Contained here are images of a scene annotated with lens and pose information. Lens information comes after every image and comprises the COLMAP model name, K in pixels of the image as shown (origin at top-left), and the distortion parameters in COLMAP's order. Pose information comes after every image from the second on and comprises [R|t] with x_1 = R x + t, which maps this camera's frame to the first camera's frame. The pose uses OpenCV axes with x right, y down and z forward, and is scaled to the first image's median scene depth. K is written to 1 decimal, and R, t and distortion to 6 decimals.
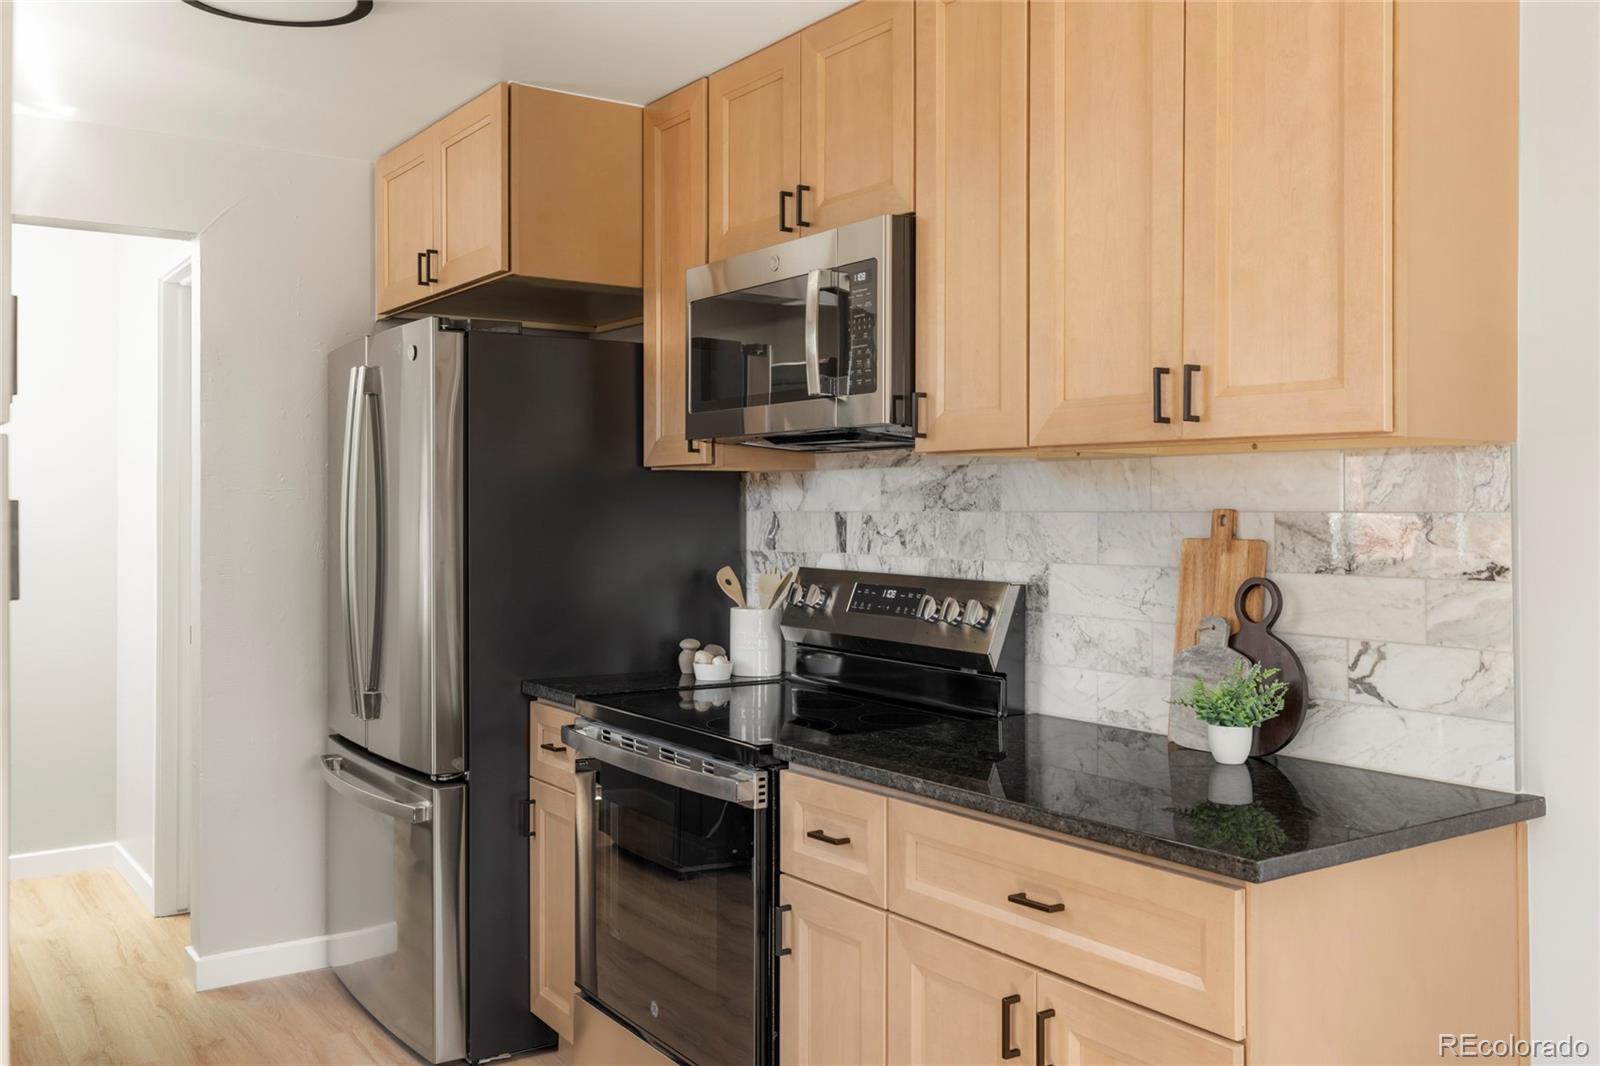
lens RADIAL K [[1378.3, 0, 800.3], [0, 1378.3, 515.5], [0, 0, 1]] dist [-0.002291, 0.007459]
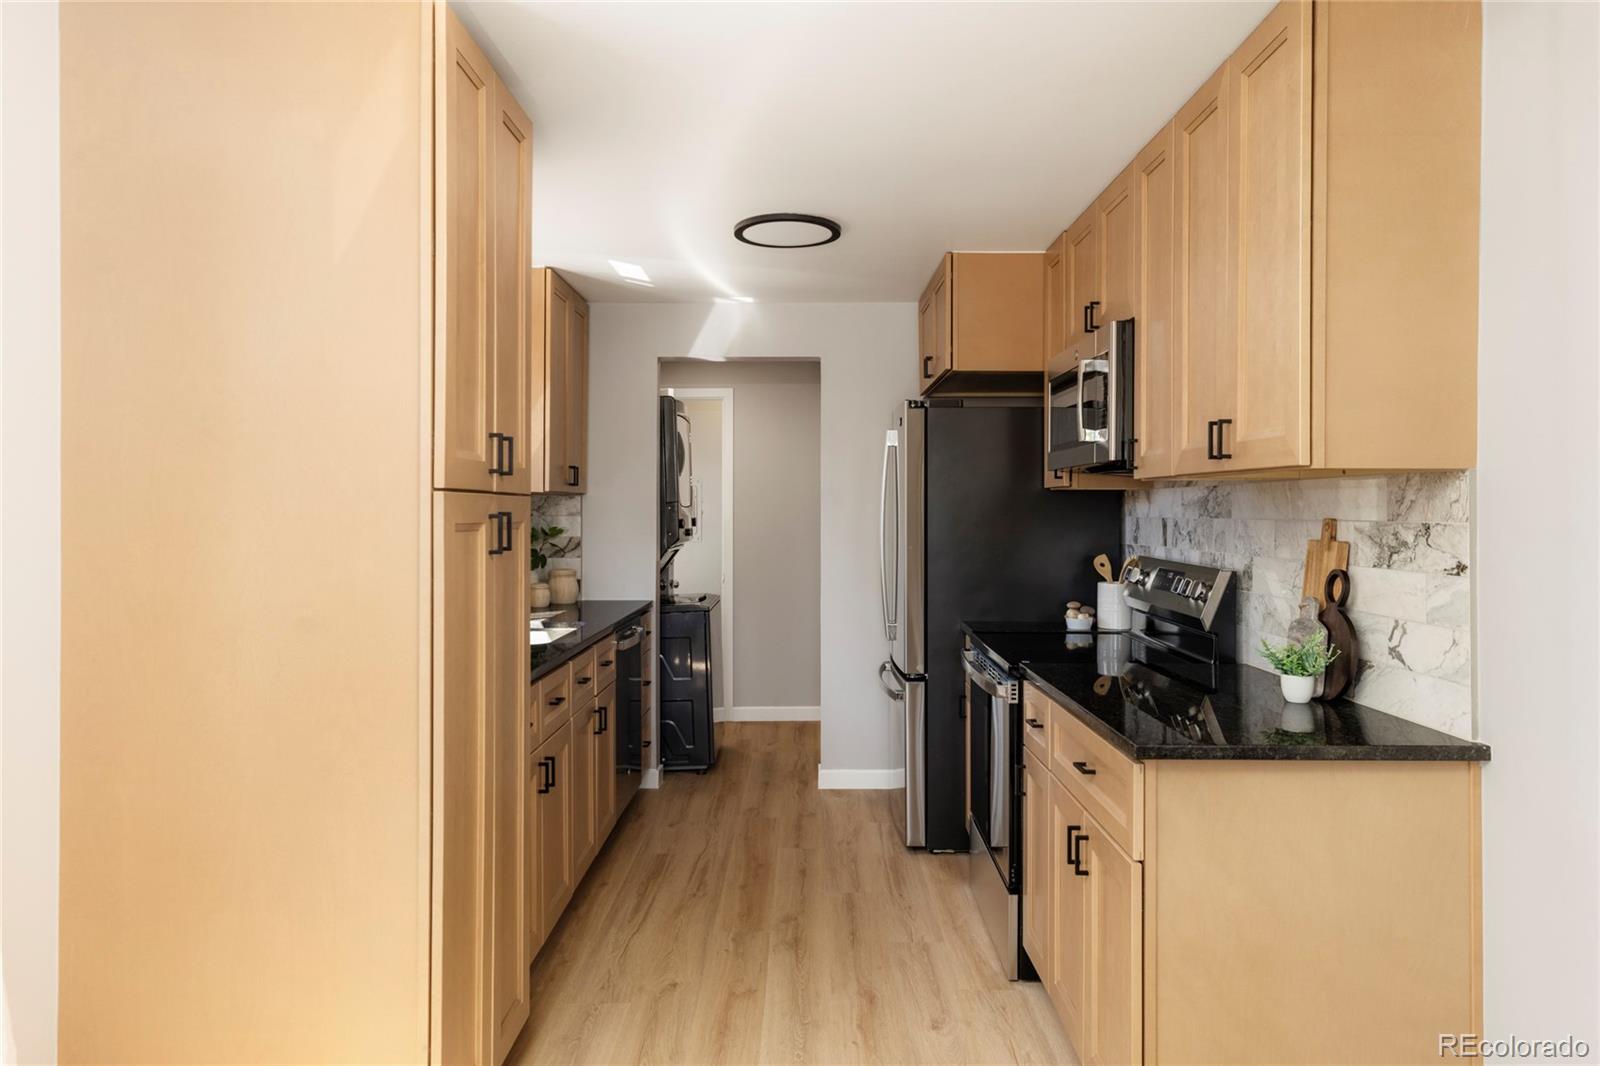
lens RADIAL K [[1029.2, 0, 859.1], [0, 1029.2, 522.6], [0, 0, 1]] dist [0.007282, 0.002261]
pose [[0.835144, 0.008184, -0.549970, 0.450725], [-0.005085, 0.999961, 0.007159, -0.005215], [0.550008, -0.003183, 0.835153, -0.092957]]
